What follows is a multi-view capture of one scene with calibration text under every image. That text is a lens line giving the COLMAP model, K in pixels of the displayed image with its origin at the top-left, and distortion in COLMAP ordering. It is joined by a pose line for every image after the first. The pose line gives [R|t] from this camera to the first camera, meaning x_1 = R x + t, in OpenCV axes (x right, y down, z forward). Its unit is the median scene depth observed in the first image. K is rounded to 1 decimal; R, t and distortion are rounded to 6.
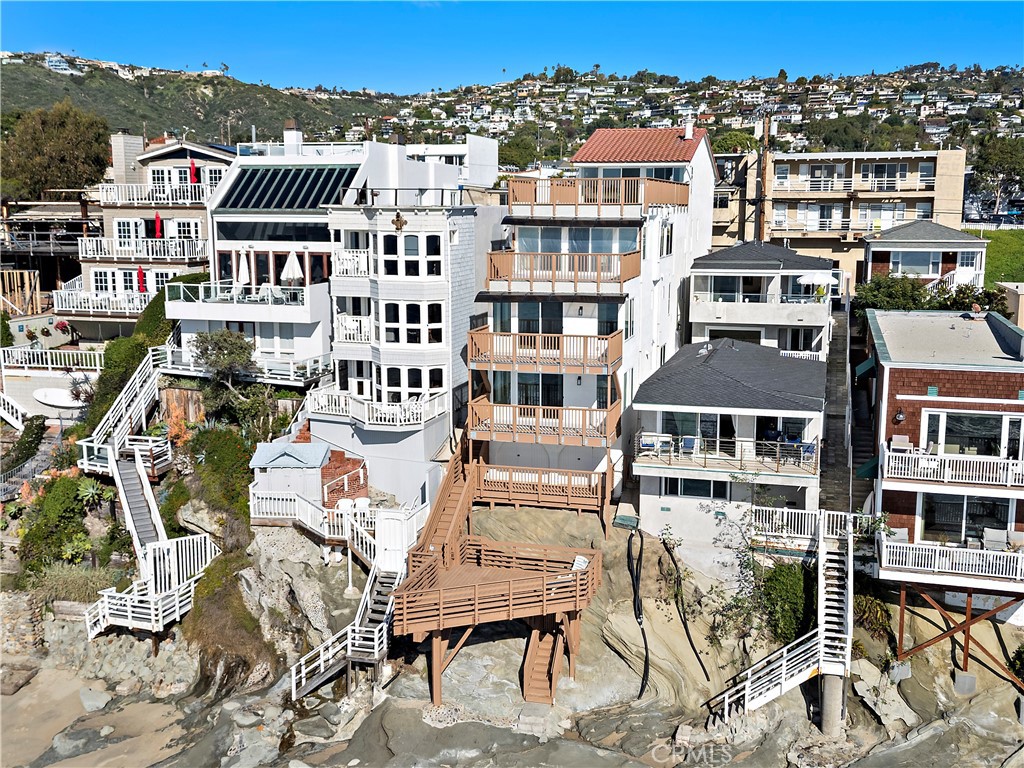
lens RADIAL K [[1089.2, 0, 518.7], [0, 1089.2, 389.5], [0, 0, 1]] dist [0.109828, -0.206385]
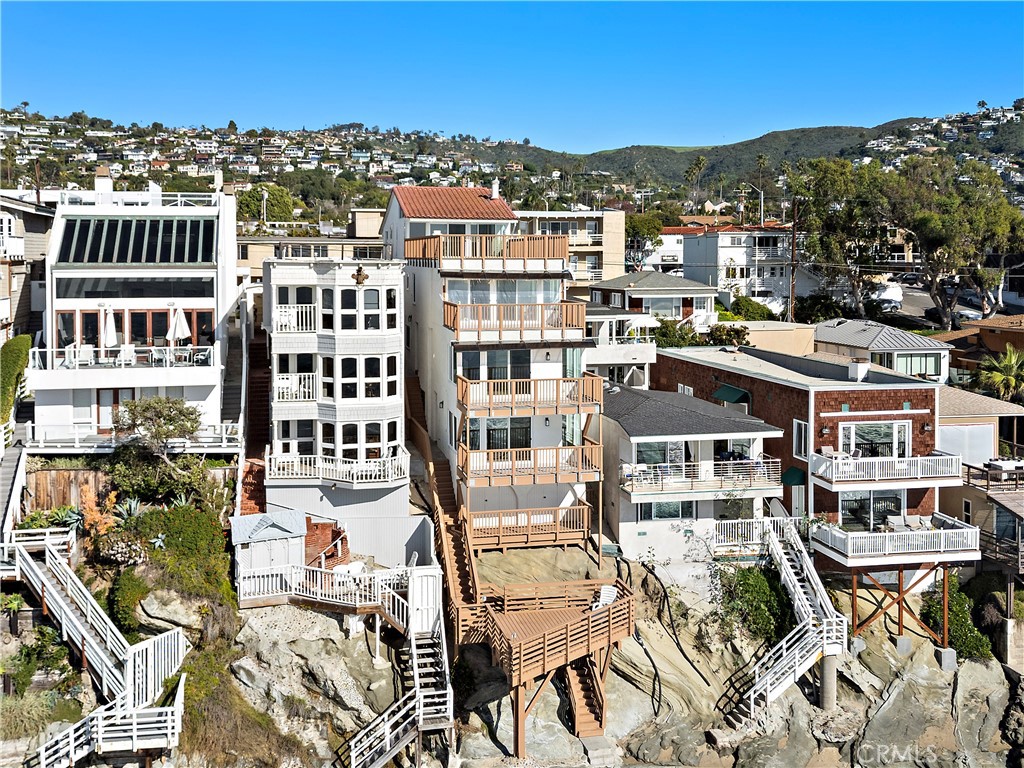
lens RADIAL K [[1112.4, 0, 515.7], [0, 1112.4, 295.8], [0, 0, 1]] dist [0.116979, -0.219783]
pose [[0.880447, -0.017694, 0.473814, -0.355602], [0.078140, 0.991054, -0.108191, -0.010810], [-0.467661, 0.132280, 0.873954, 0.033898]]
